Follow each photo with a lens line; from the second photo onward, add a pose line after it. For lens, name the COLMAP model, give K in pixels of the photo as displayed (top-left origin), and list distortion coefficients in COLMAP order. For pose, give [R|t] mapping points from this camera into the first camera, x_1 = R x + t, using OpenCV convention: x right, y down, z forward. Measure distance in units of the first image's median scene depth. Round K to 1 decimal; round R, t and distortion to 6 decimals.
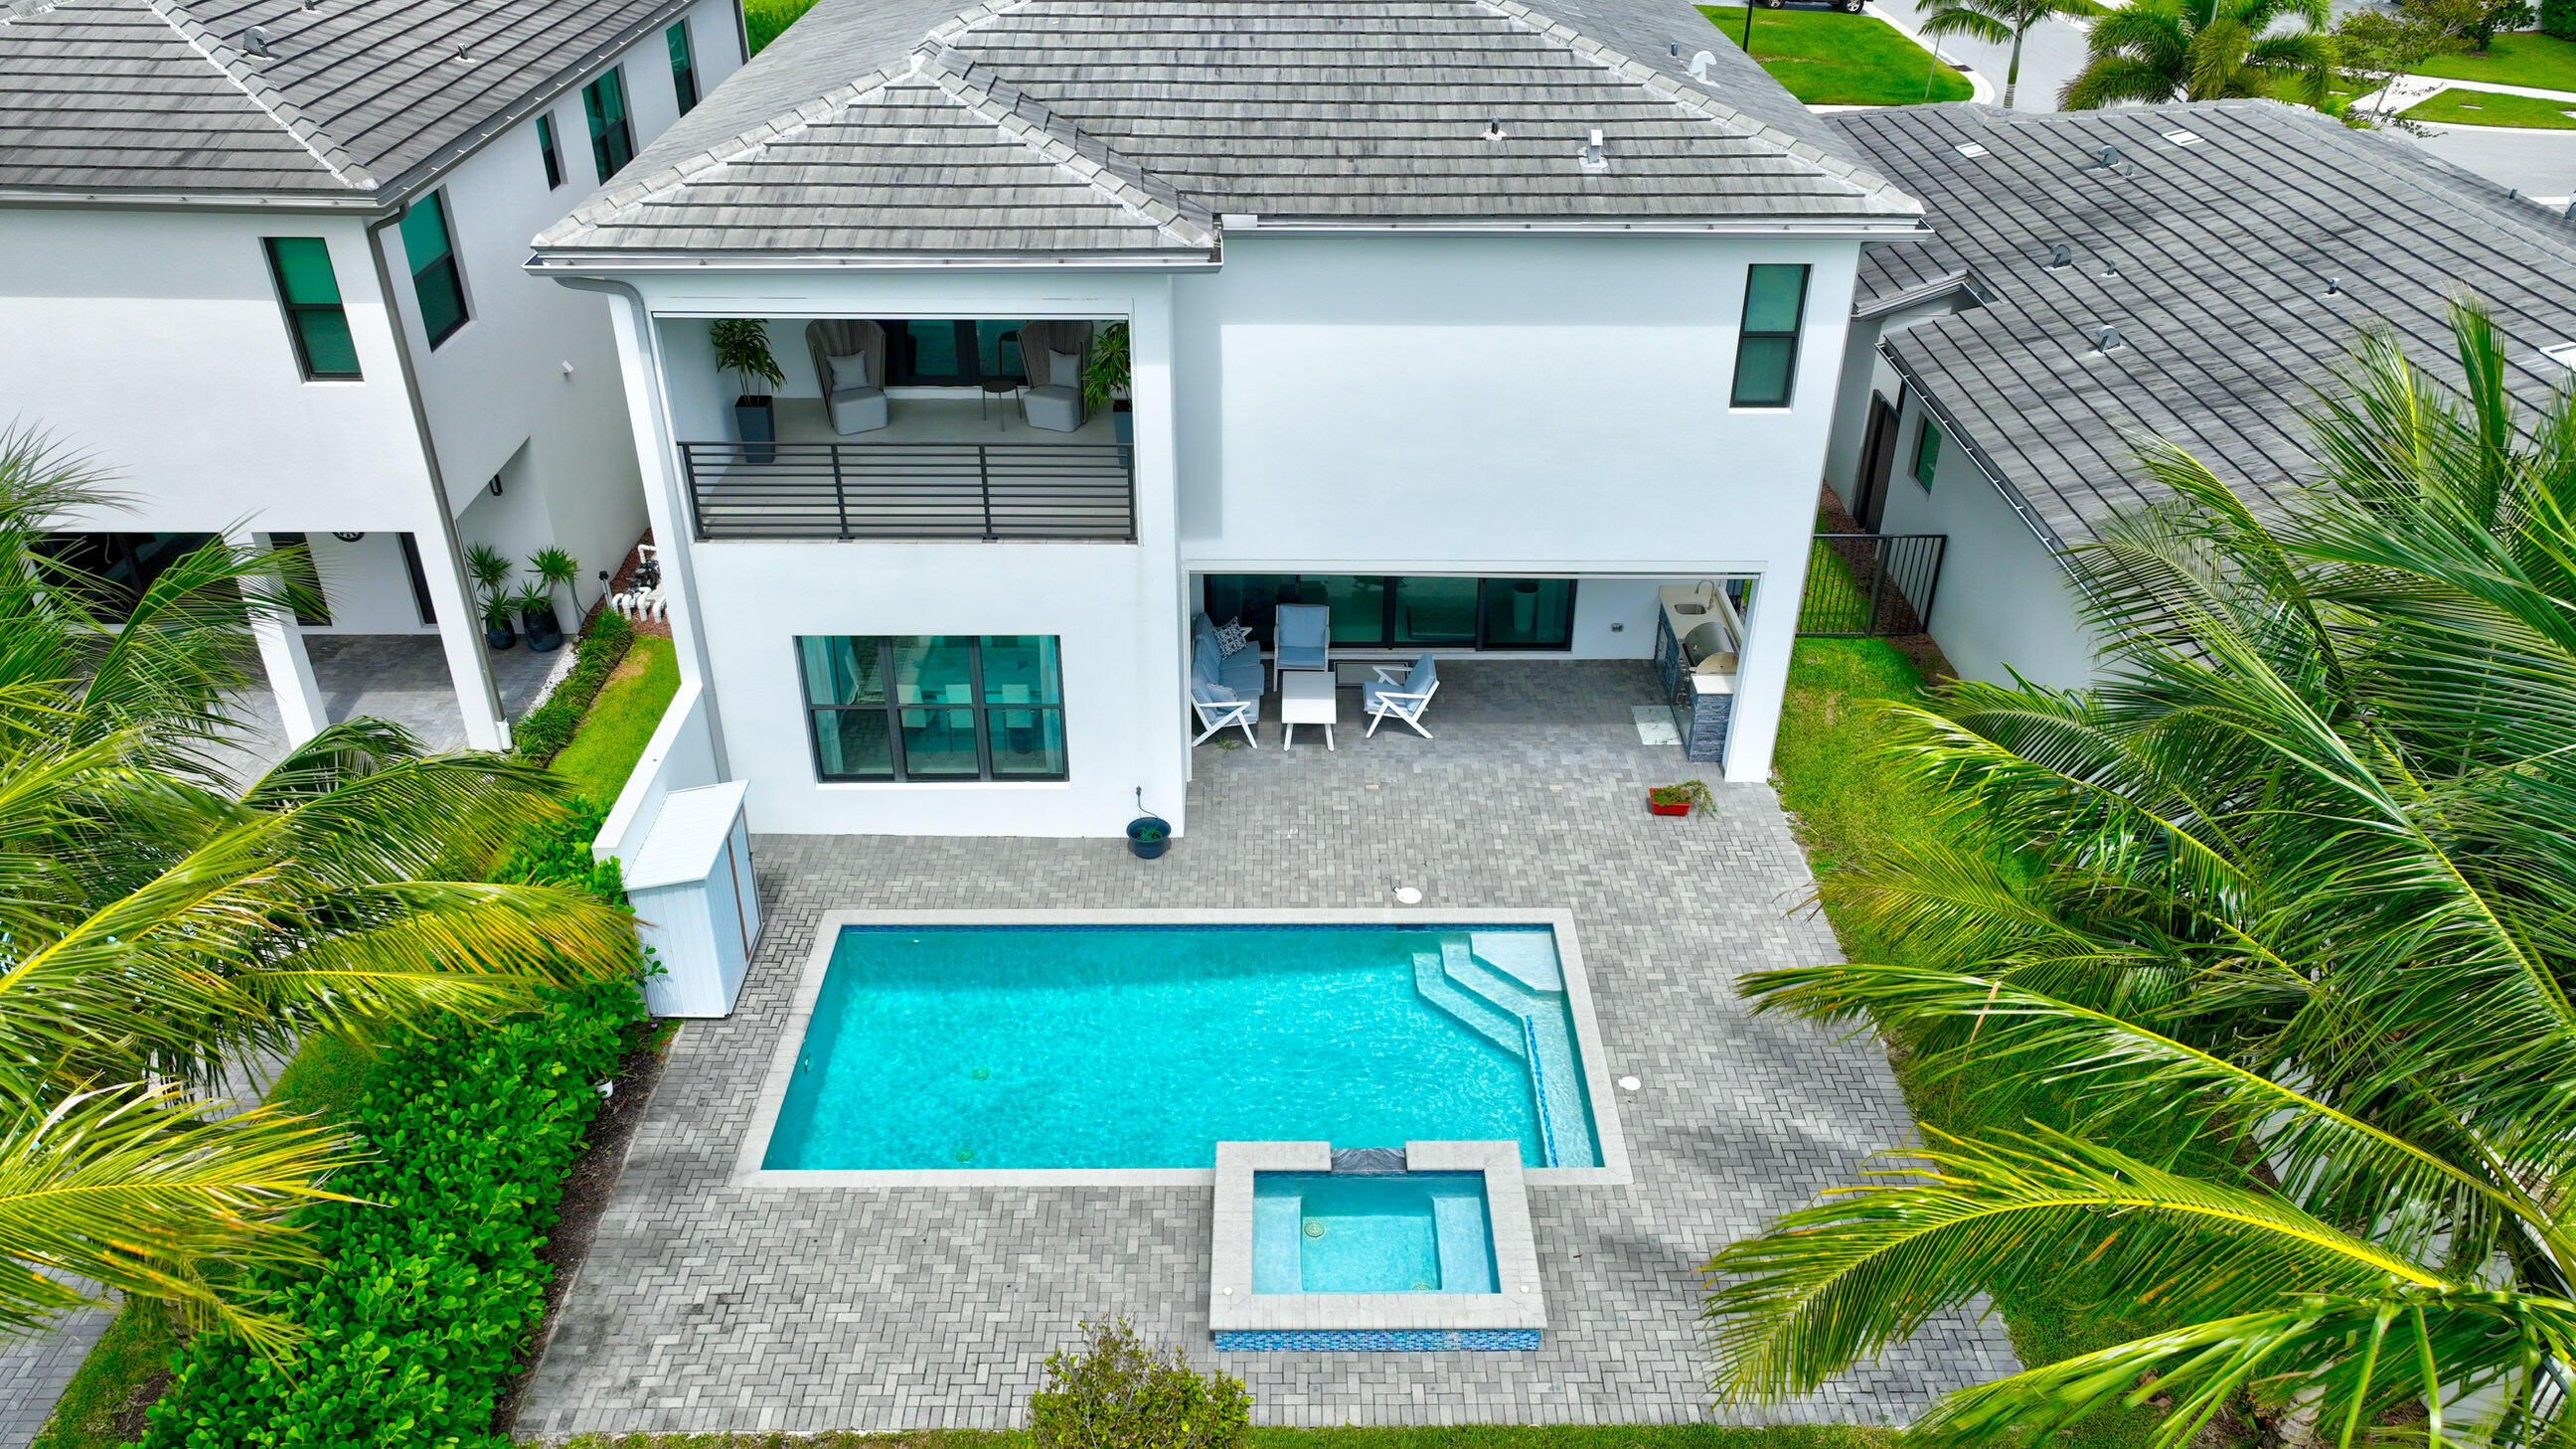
lens RADIAL K [[1822.6, 0, 1287.5], [0, 1822.6, 722.1], [0, 0, 1]] dist [-0.000734, 0.012129]
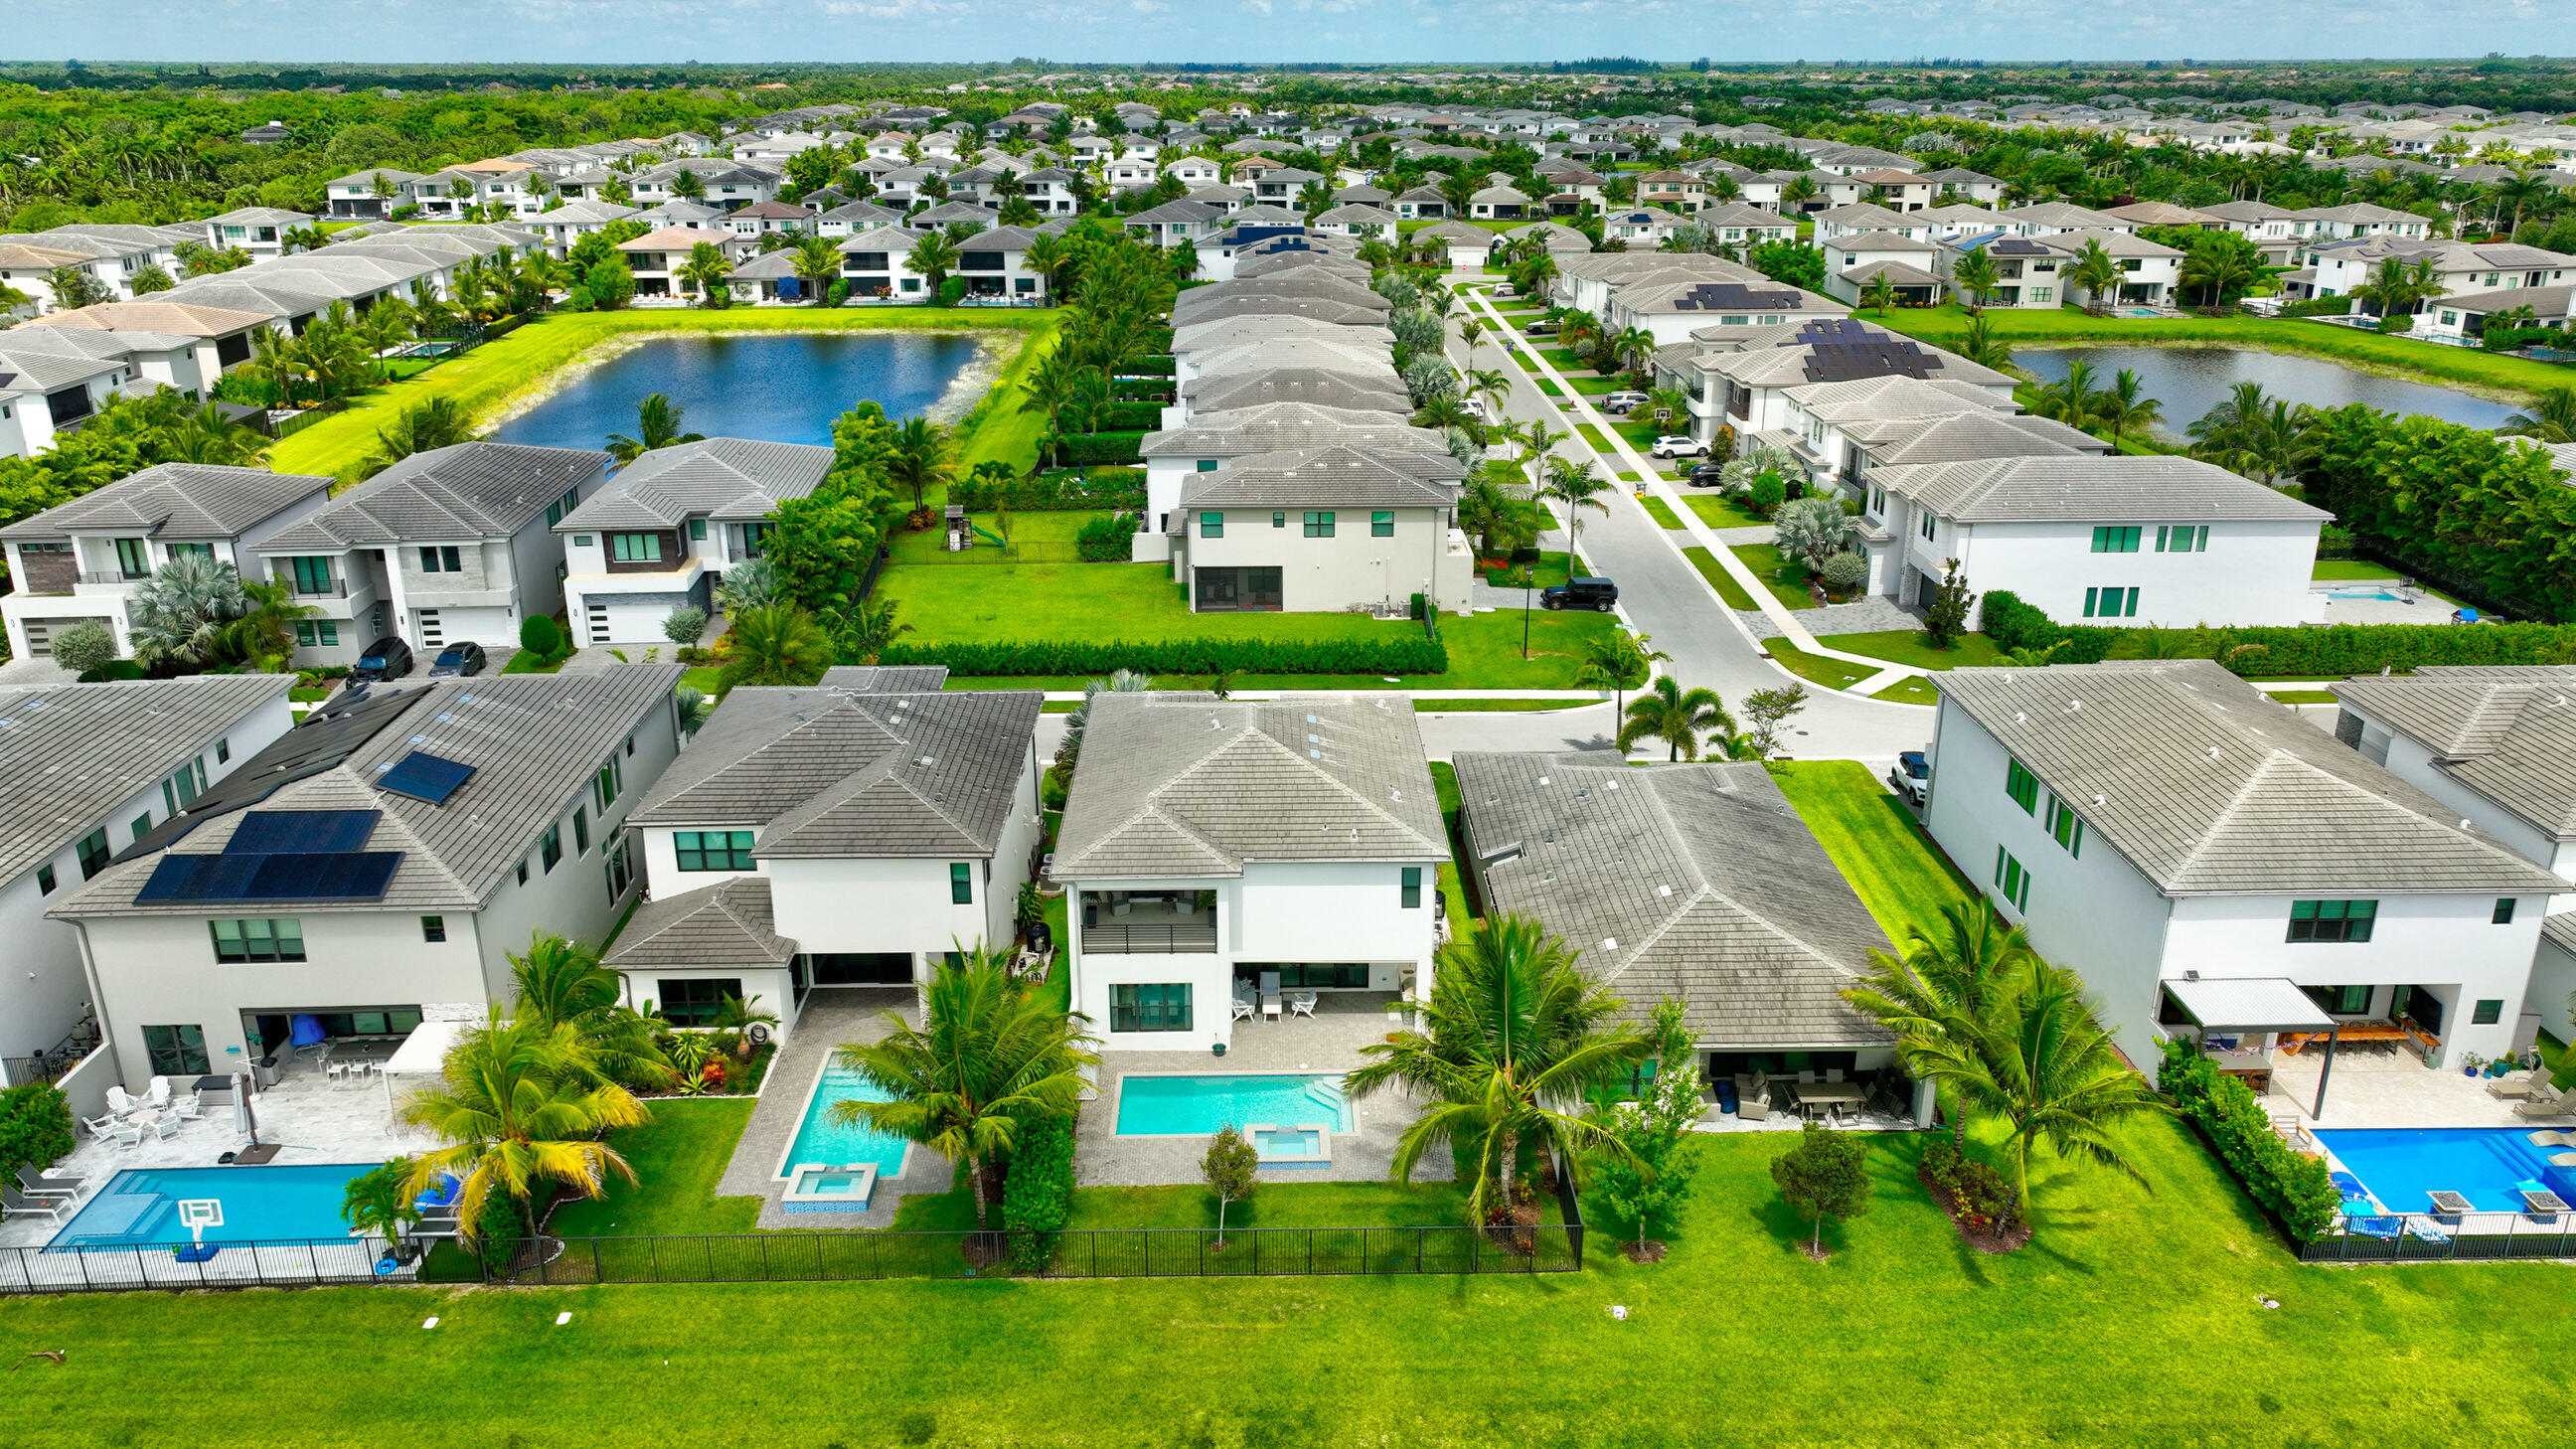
lens RADIAL K [[1822.6, 0, 1285.8], [0, 1822.6, 727.2], [0, 0, 1]] dist [-0.000734, 0.012129]
pose [[0.999935, -0.008563, 0.007588, 0.016793], [0.009861, 0.981356, -0.191948, 0.119996], [-0.005802, 0.192010, 0.981376, -2.094854]]
